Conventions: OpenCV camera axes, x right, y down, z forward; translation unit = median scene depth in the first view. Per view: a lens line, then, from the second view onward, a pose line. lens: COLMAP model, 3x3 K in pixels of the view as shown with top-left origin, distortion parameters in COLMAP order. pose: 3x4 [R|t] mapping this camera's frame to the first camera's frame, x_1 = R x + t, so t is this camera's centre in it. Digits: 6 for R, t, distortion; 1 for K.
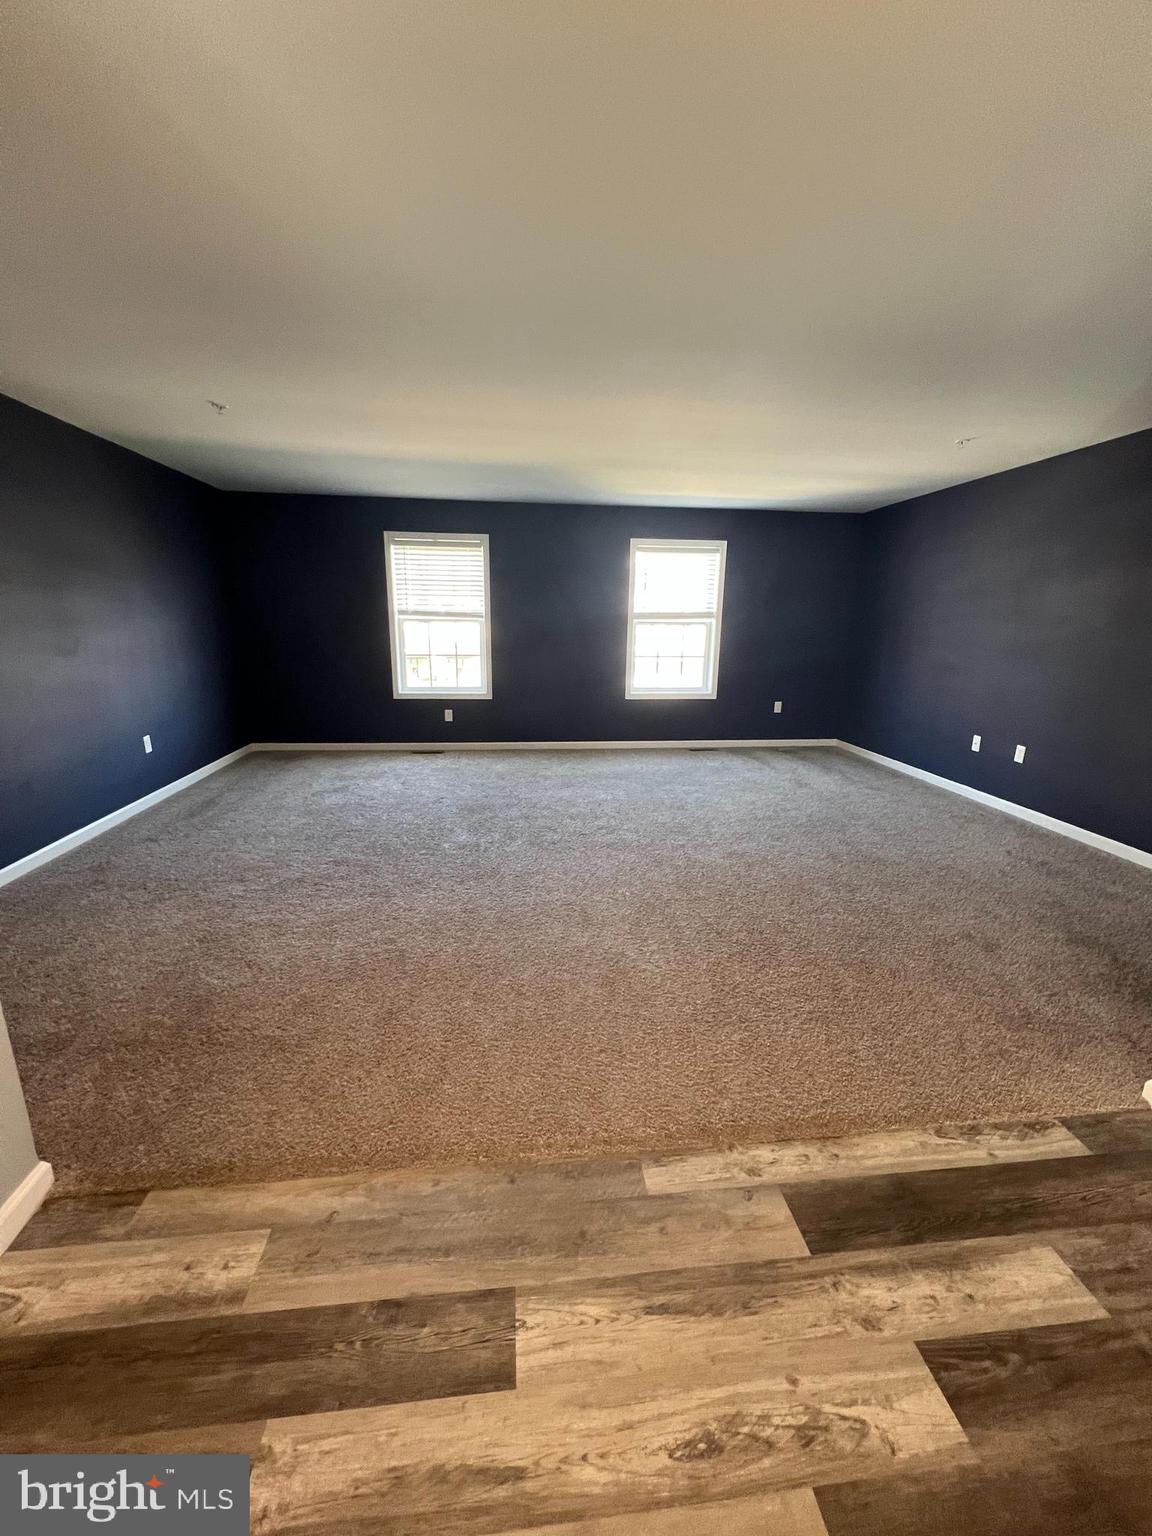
lens RADIAL K [[613.9, 0, 574.8], [0, 613.9, 772.3], [0, 0, 1]] dist [-0.000665, 0.000300]
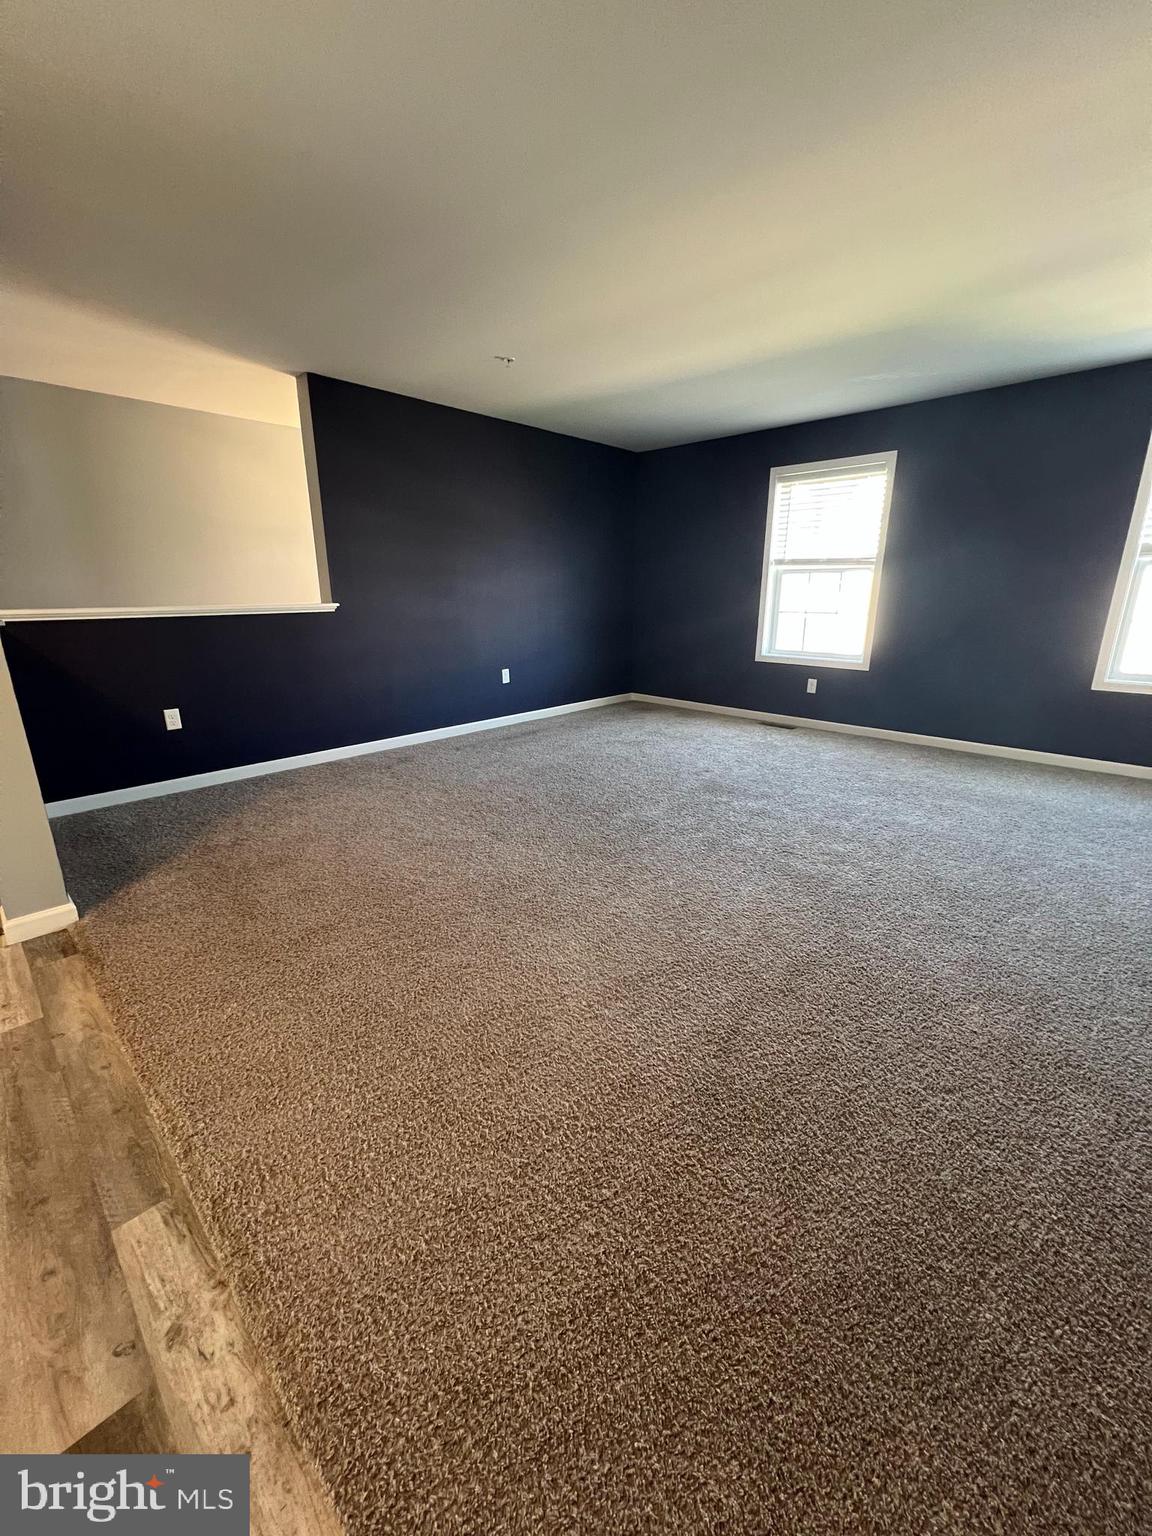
lens RADIAL K [[613.9, 0, 574.8], [0, 613.9, 772.3], [0, 0, 1]] dist [-0.000665, 0.000300]
pose [[0.641312, 0.205059, -0.739371, 0.328766], [-0.178927, 0.977027, 0.115775, -0.024872], [0.746126, 0.058046, 0.663269, 0.308534]]
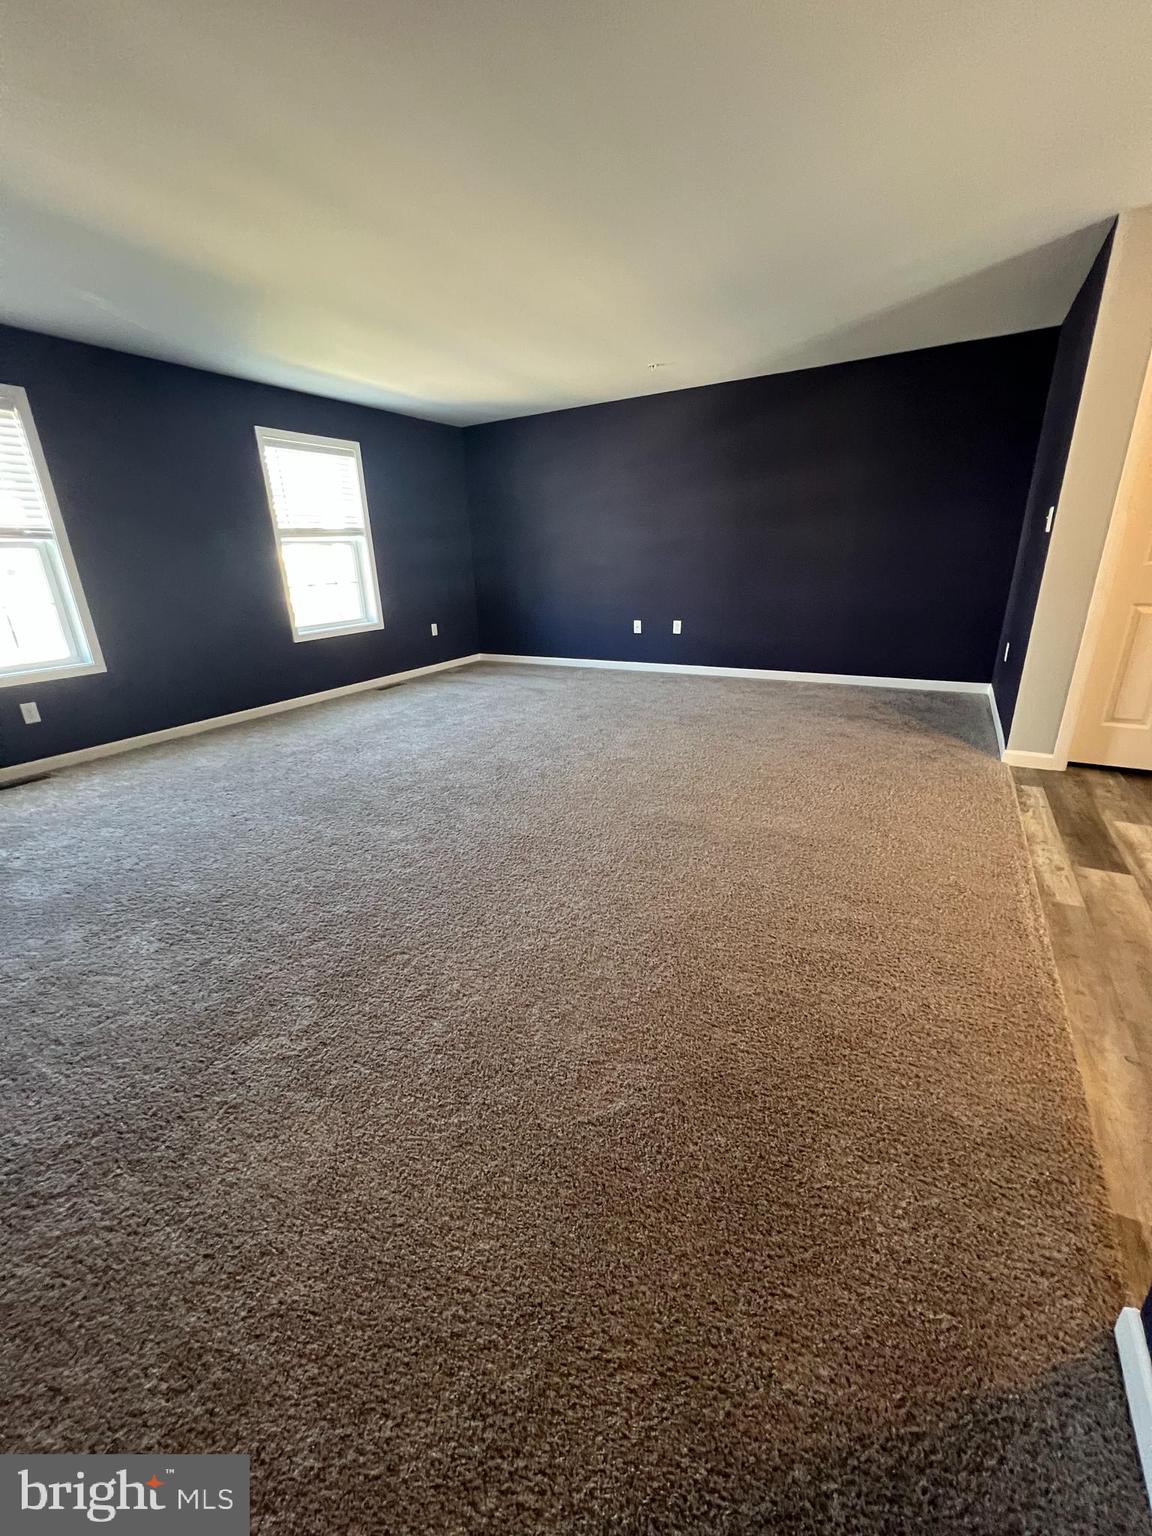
lens RADIAL K [[613.9, 0, 574.8], [0, 613.9, 772.3], [0, 0, 1]] dist [-0.000665, 0.000300]
pose [[0.588913, -0.301889, 0.749696, -0.511354], [0.236809, 0.951359, 0.197073, -0.045735], [-0.772725, 0.061476, 0.631758, 0.345746]]
